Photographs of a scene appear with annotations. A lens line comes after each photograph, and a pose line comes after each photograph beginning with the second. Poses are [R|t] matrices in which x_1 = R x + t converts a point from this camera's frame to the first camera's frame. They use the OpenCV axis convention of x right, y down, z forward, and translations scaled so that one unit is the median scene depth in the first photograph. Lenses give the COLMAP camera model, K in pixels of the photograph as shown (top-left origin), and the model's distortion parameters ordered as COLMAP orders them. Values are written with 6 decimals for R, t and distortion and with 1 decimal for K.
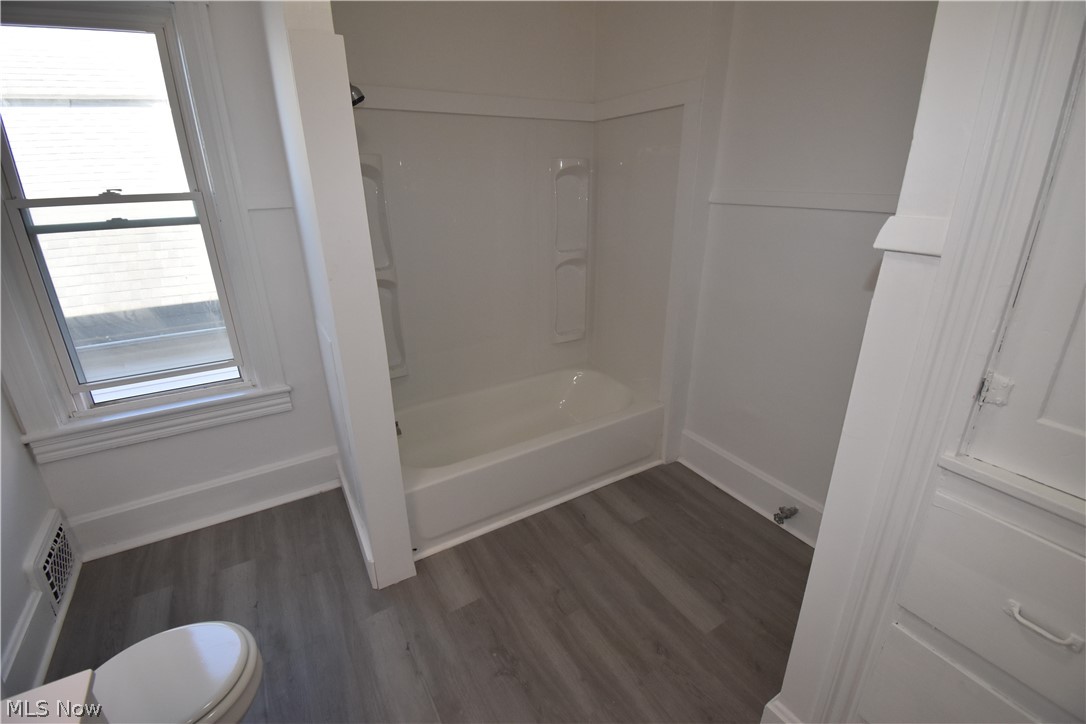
lens RADIAL K [[476.8, 0, 544.1], [0, 476.8, 355.2], [0, 0, 1]] dist [0.018067, -0.025095]
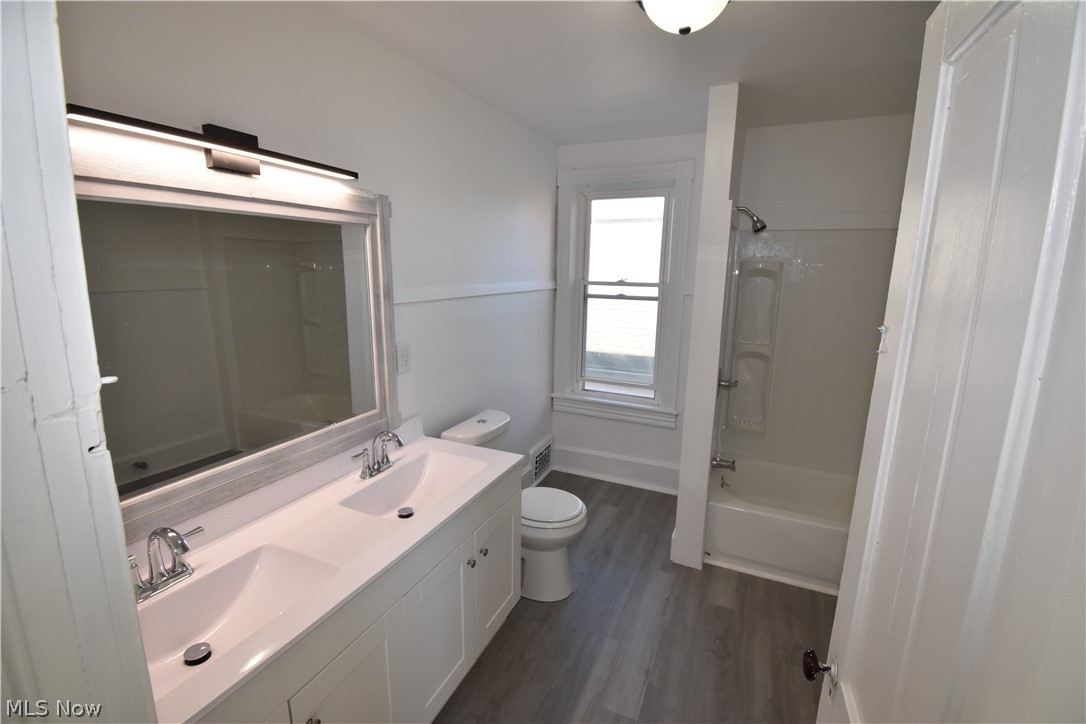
lens RADIAL K [[476.8, 0, 544.1], [0, 476.8, 355.2], [0, 0, 1]] dist [0.018067, -0.025095]
pose [[0.564862, 0.170298, -0.807422, 0.452167], [-0.310806, 0.950321, -0.016998, 0.060151], [0.764415, 0.260553, 0.589730, -0.251021]]
